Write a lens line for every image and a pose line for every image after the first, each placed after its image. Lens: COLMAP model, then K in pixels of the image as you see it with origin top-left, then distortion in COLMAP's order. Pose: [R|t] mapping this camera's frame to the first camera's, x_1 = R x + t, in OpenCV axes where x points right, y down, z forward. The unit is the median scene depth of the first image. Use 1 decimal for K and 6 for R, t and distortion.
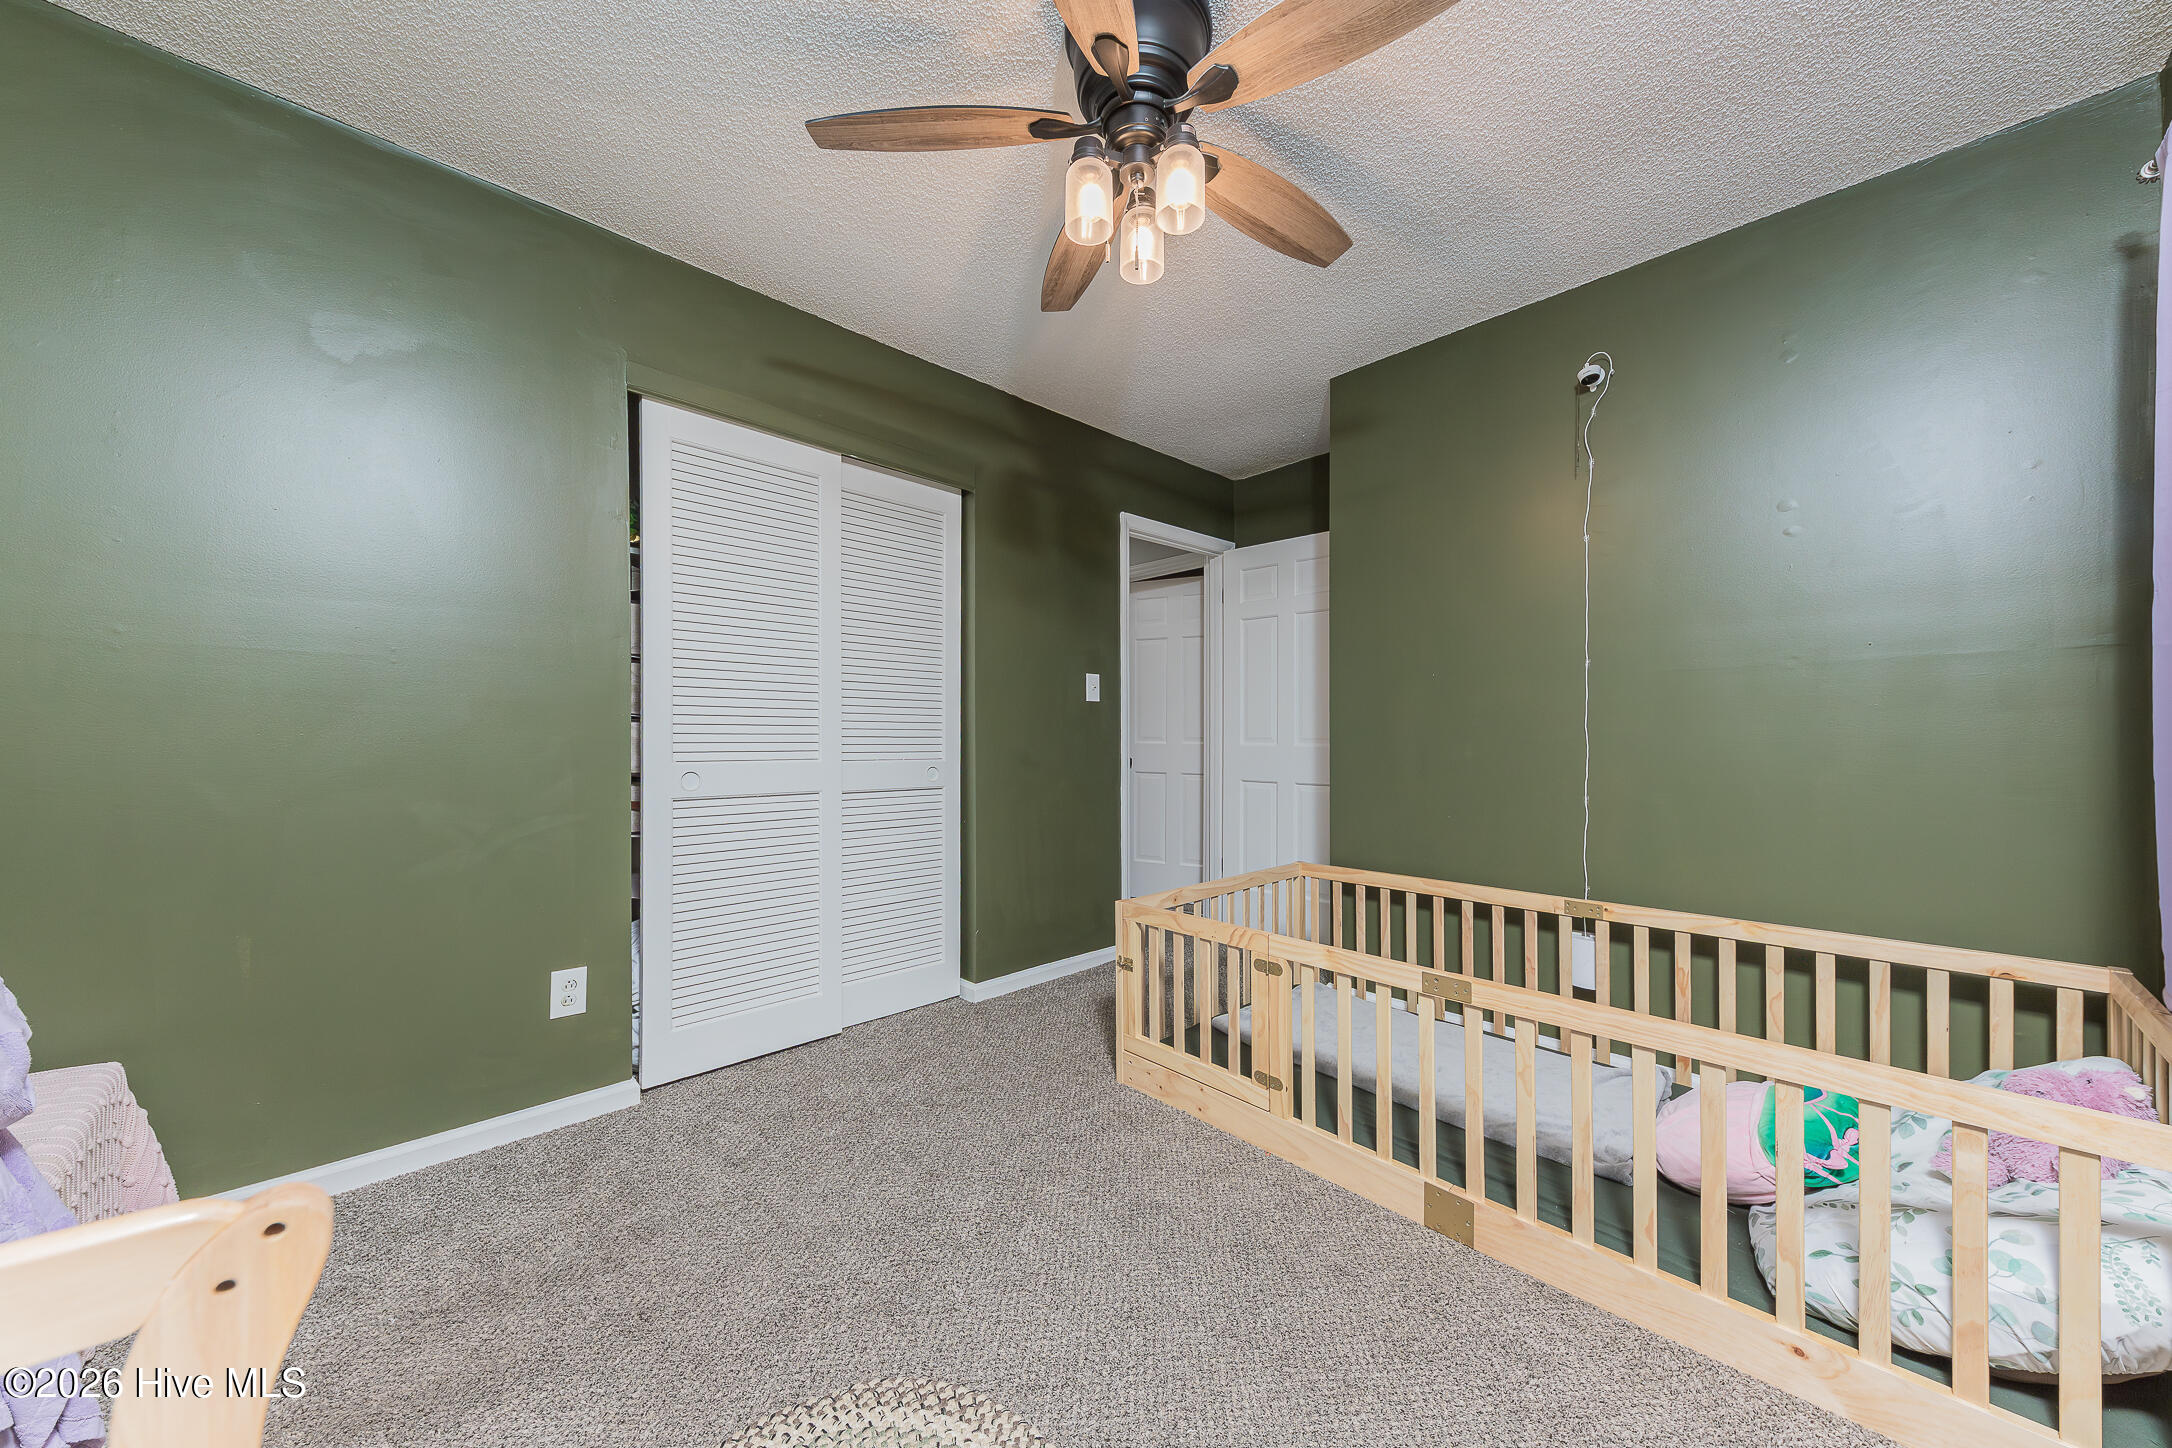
lens RADIAL K [[776.2, 0, 1099.6], [0, 776.2, 735.7], [0, 0, 1]] dist [-0.000875, -0.000255]
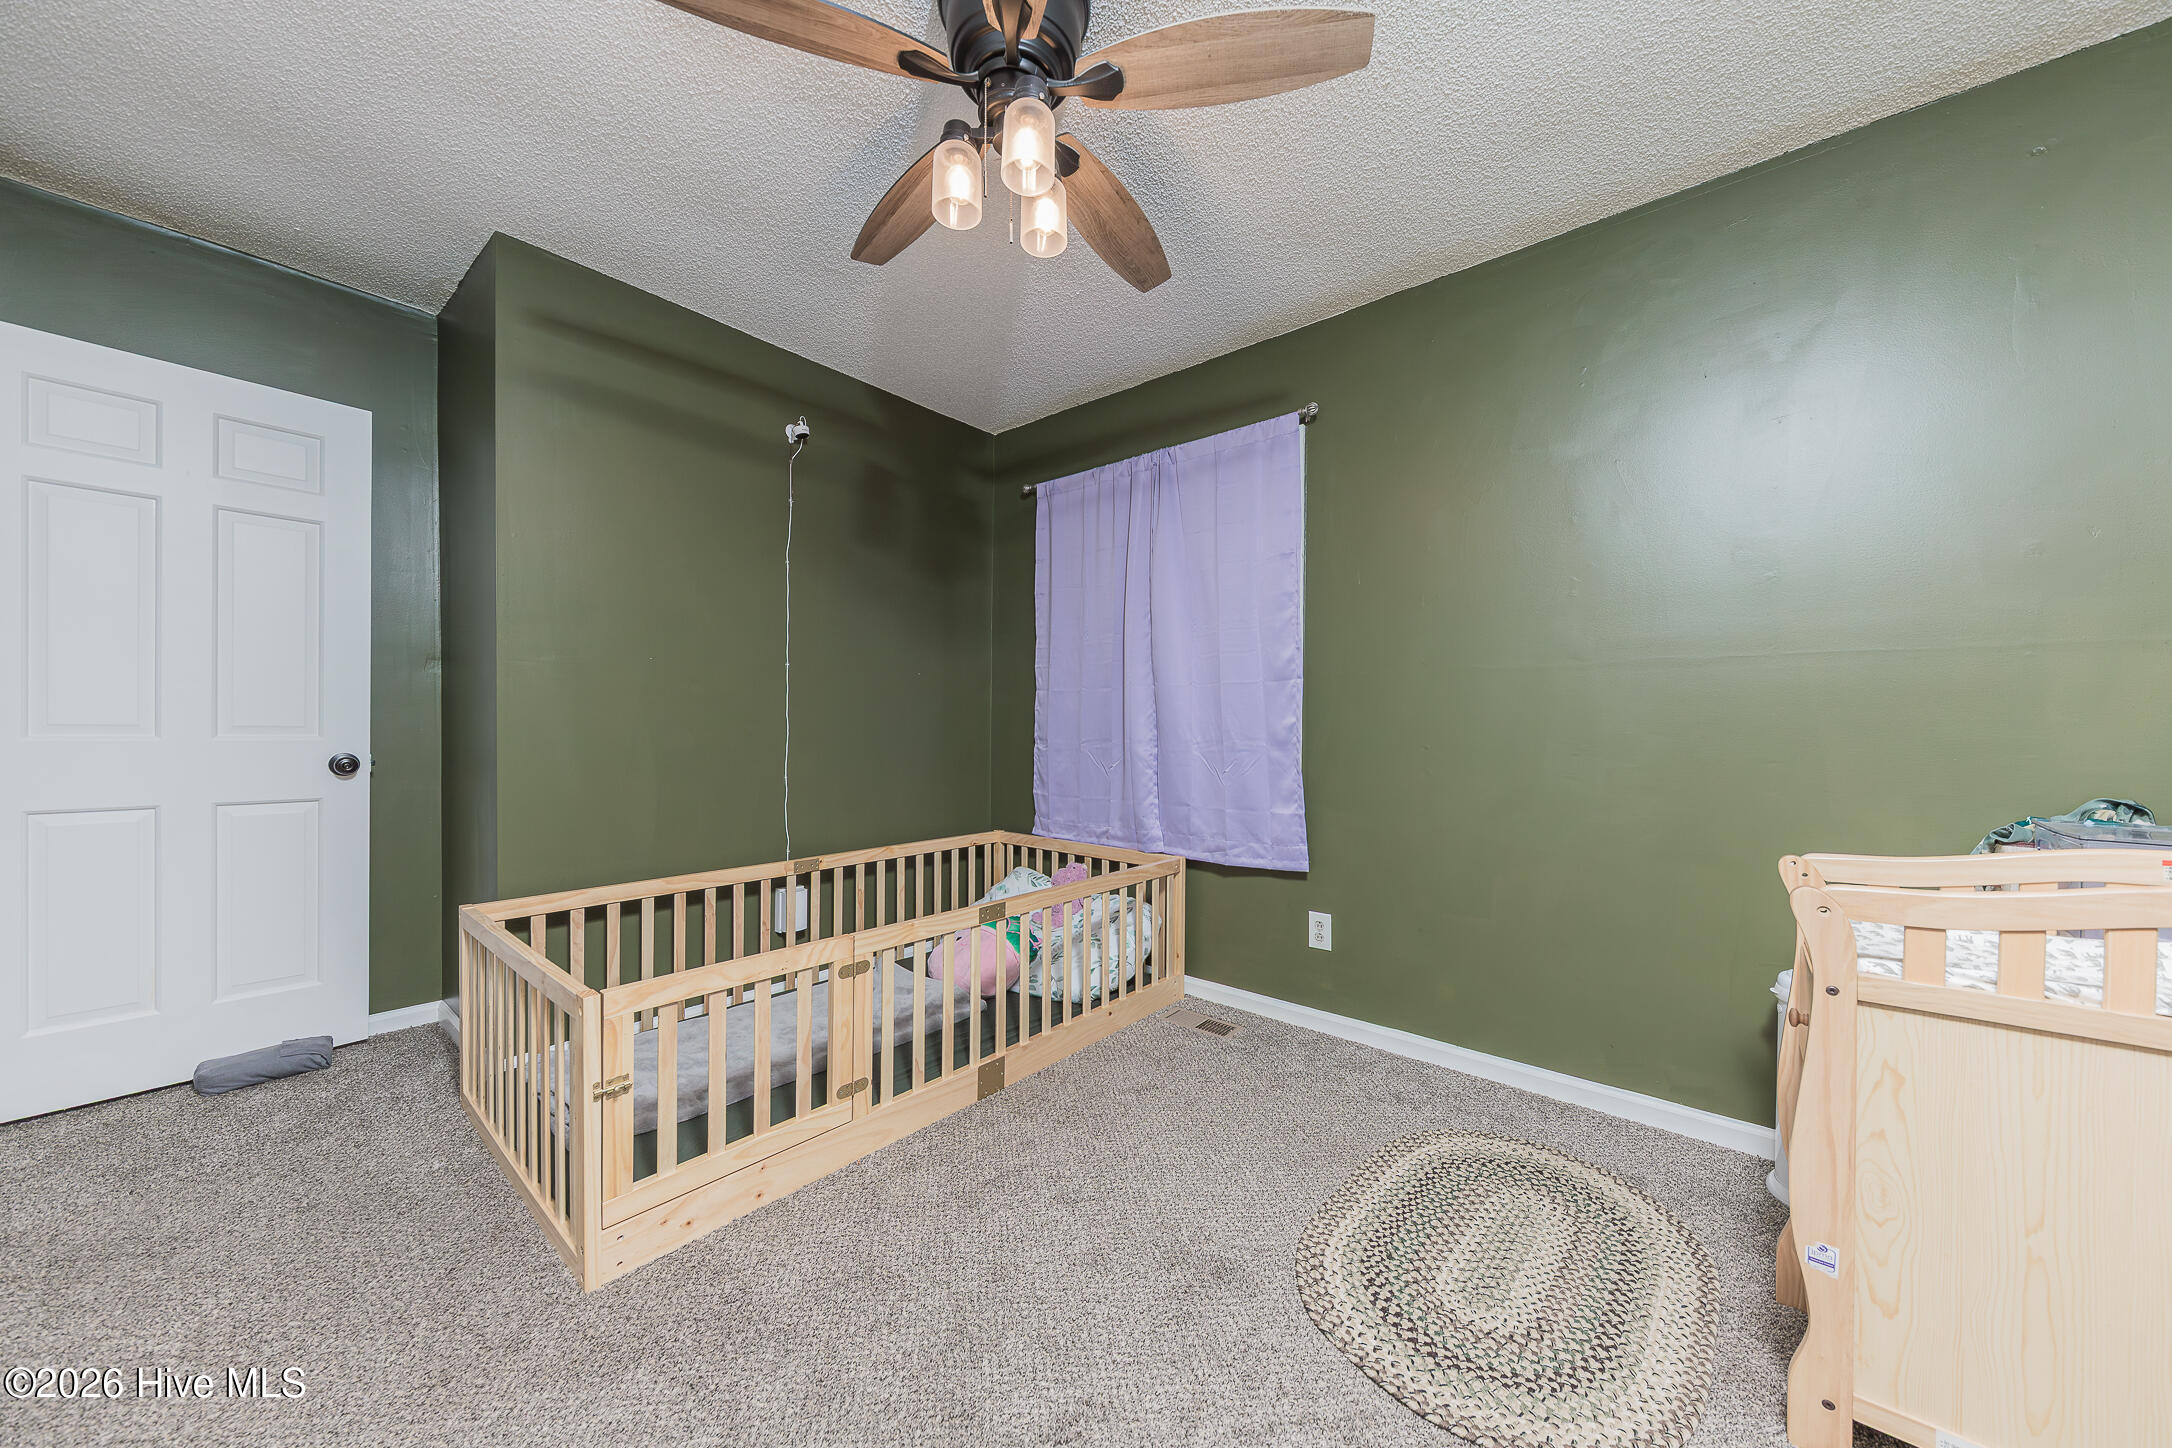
lens RADIAL K [[776.2, 0, 1090.3], [0, 776.2, 733.3], [0, 0, 1]] dist [-0.000875, -0.000255]
pose [[-0.127977, -0.014485, 0.991671, -0.753673], [-0.003636, 0.999893, 0.014135, -0.006138], [-0.991770, -0.001797, -0.128016, 0.827216]]
